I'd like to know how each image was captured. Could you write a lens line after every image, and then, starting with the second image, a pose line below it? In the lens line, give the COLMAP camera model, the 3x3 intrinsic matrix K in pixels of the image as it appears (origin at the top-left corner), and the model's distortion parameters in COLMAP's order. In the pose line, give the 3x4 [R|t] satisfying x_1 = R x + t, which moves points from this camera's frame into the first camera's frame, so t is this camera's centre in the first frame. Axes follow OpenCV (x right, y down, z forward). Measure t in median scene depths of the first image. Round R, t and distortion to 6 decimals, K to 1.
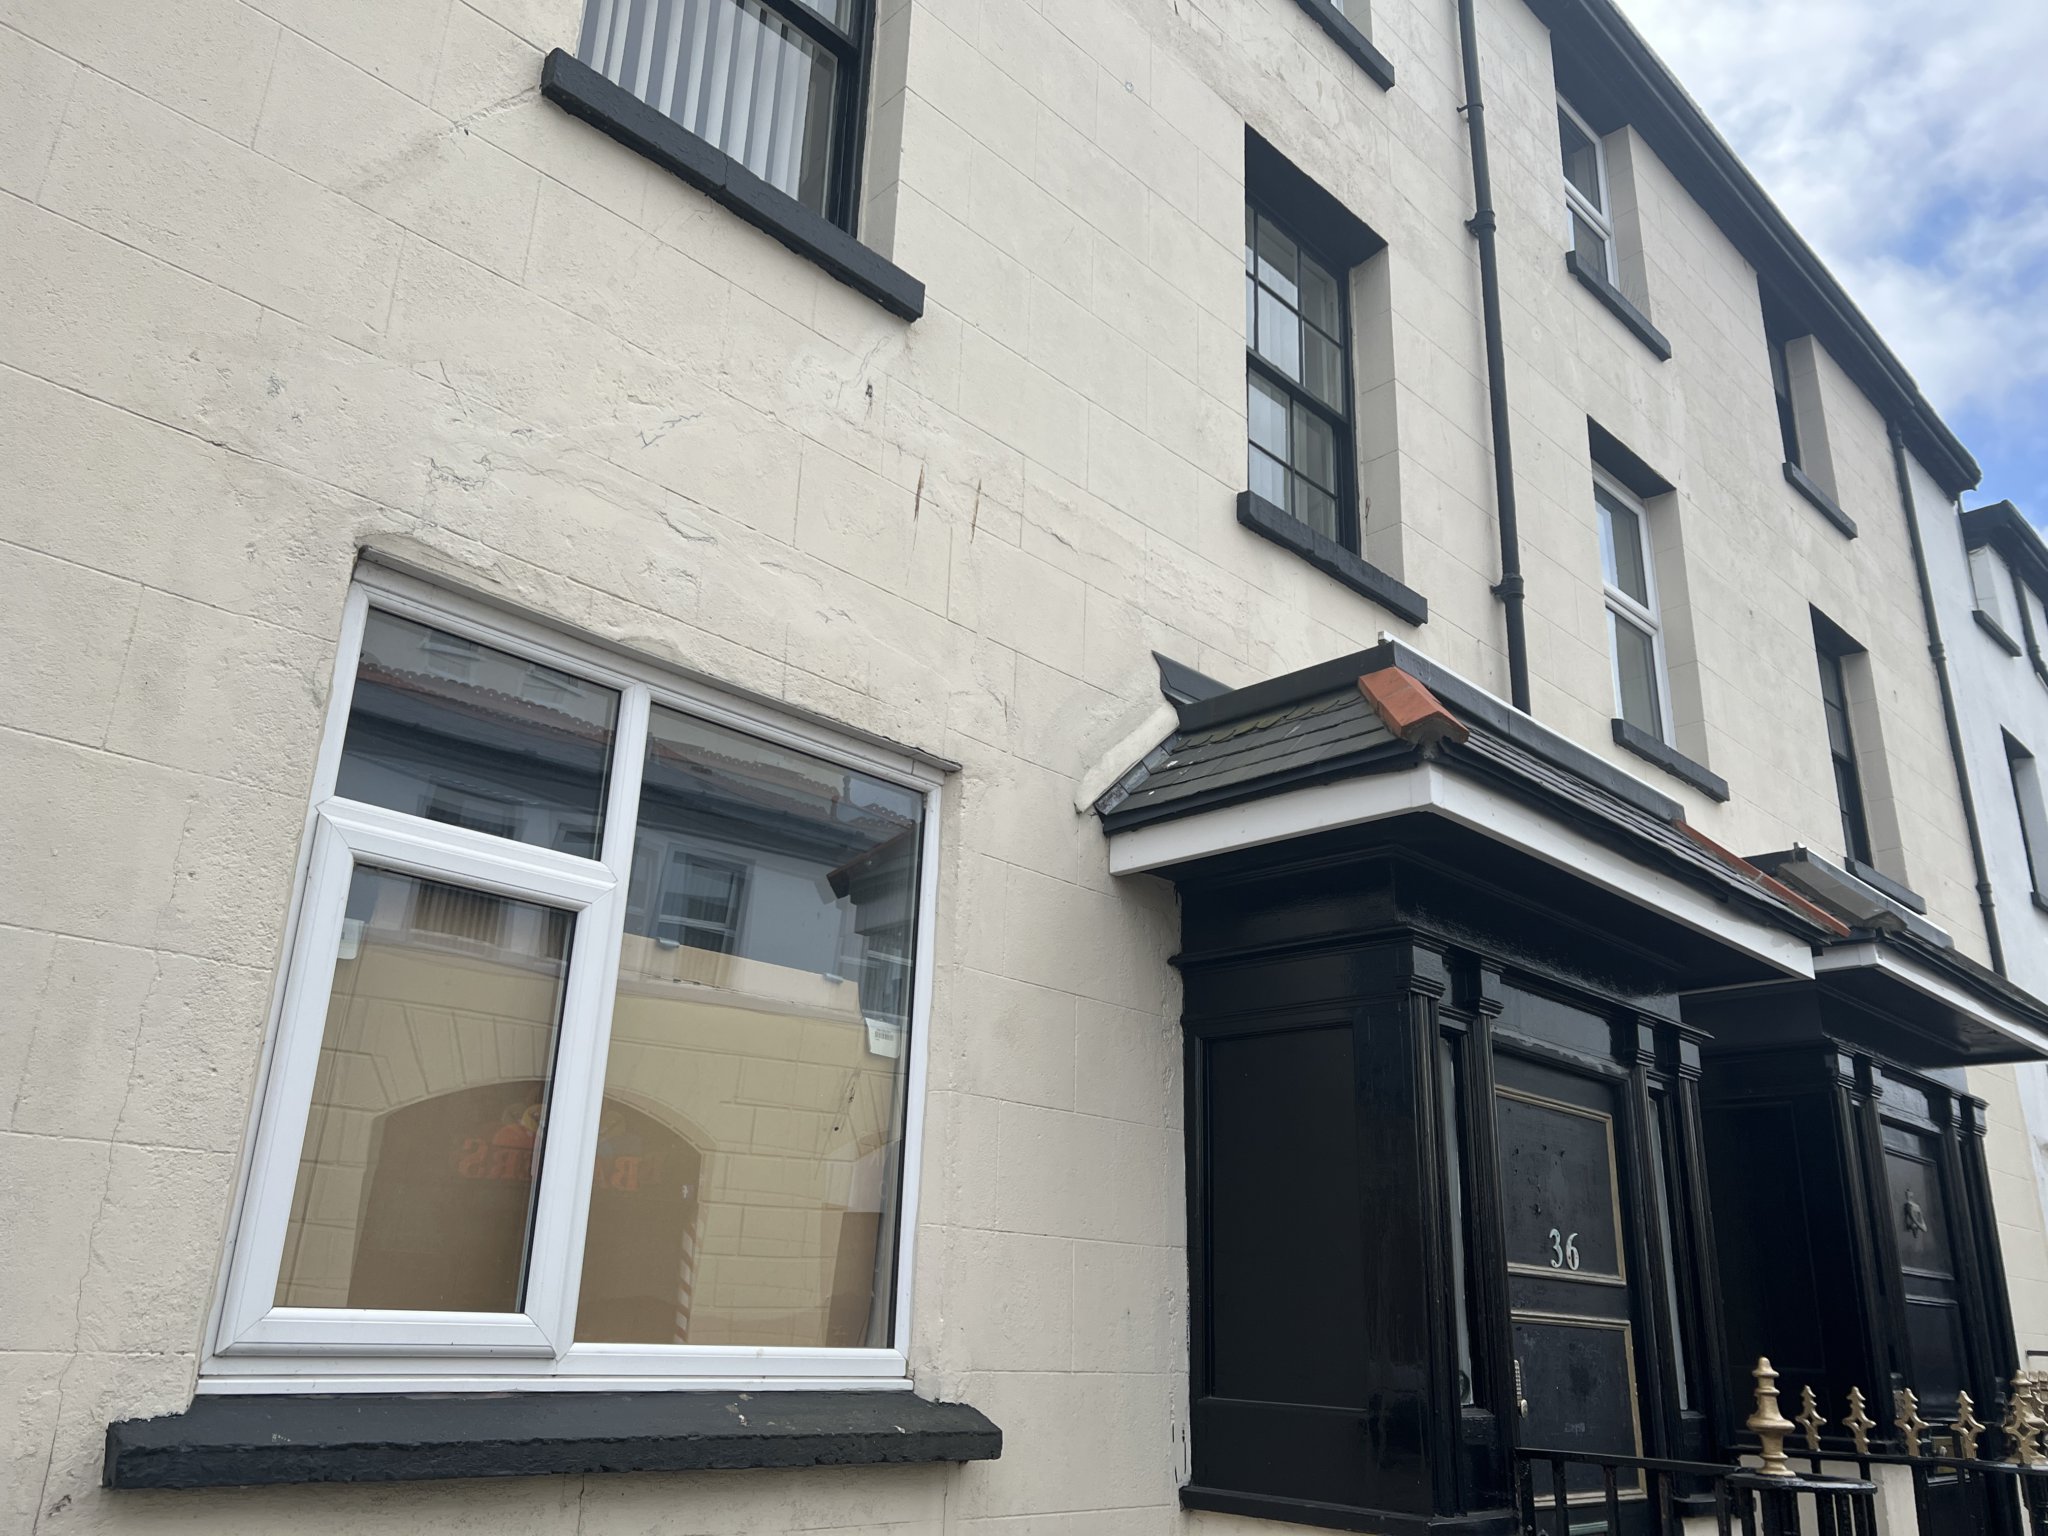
lens RADIAL K [[1552.7, 0, 1024.0], [0, 1552.7, 768.0], [0, 0, 1]] dist [0.034143, -0.054597]
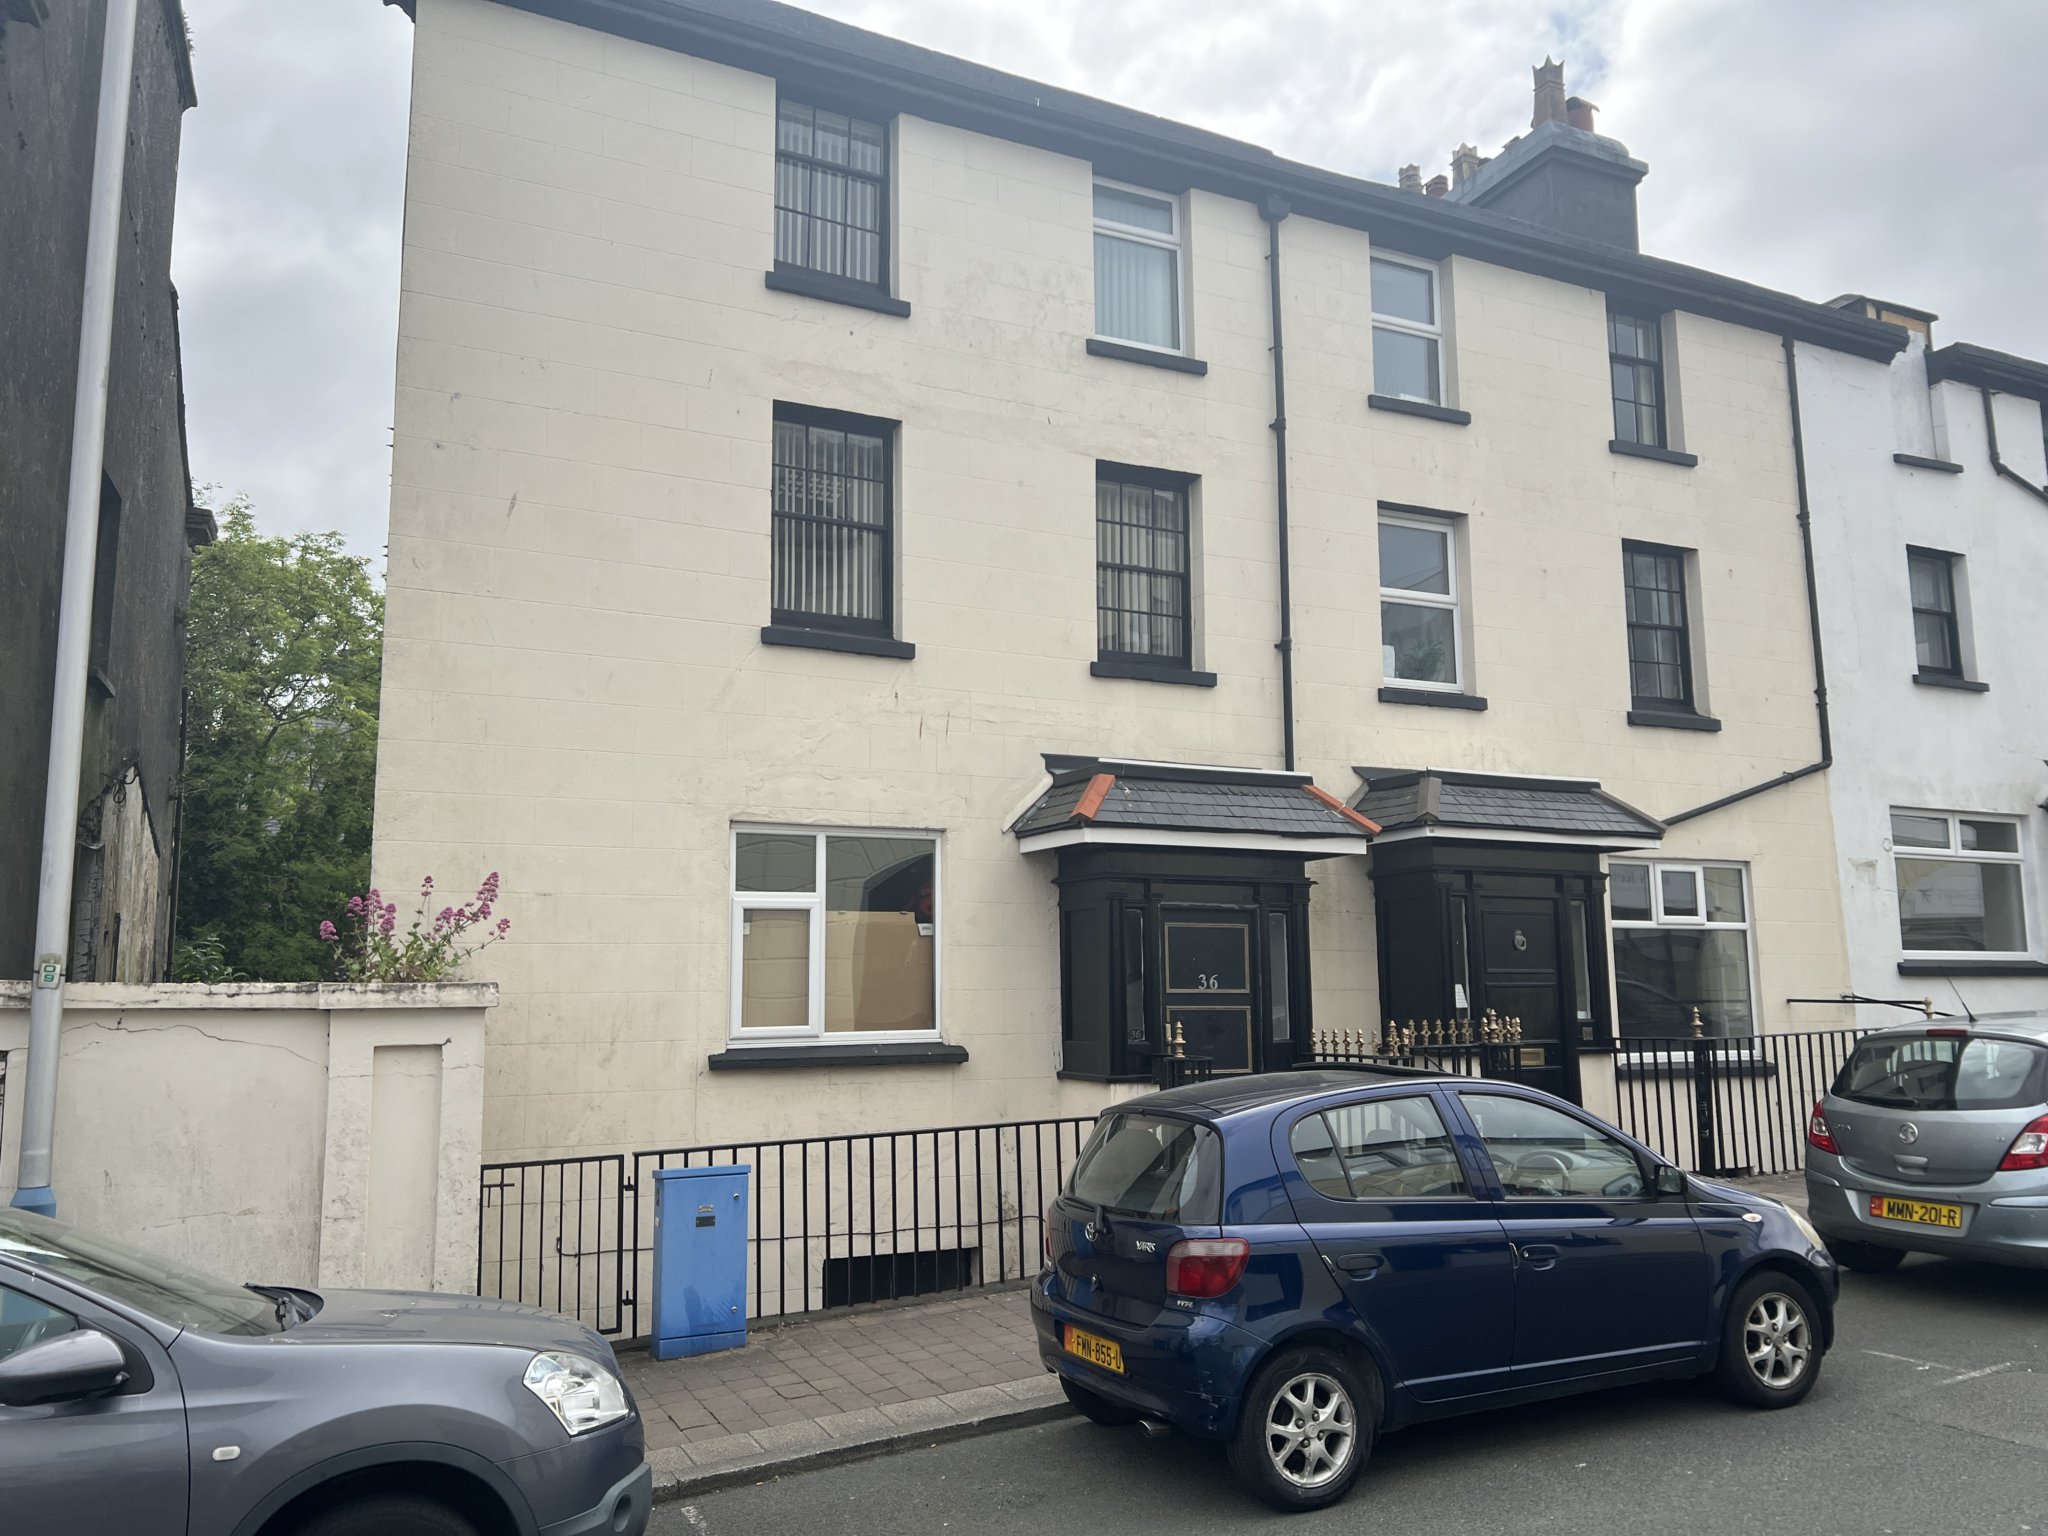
lens RADIAL K [[1519.3, 0, 1024.0], [0, 1519.3, 768.0], [0, 0, 1]] dist [0.076316, -0.090583]
pose [[0.948778, -0.089379, -0.303037, 0.954135], [0.146070, 0.974579, 0.169882, -0.566147], [0.280149, -0.205445, 0.937715, -1.529846]]
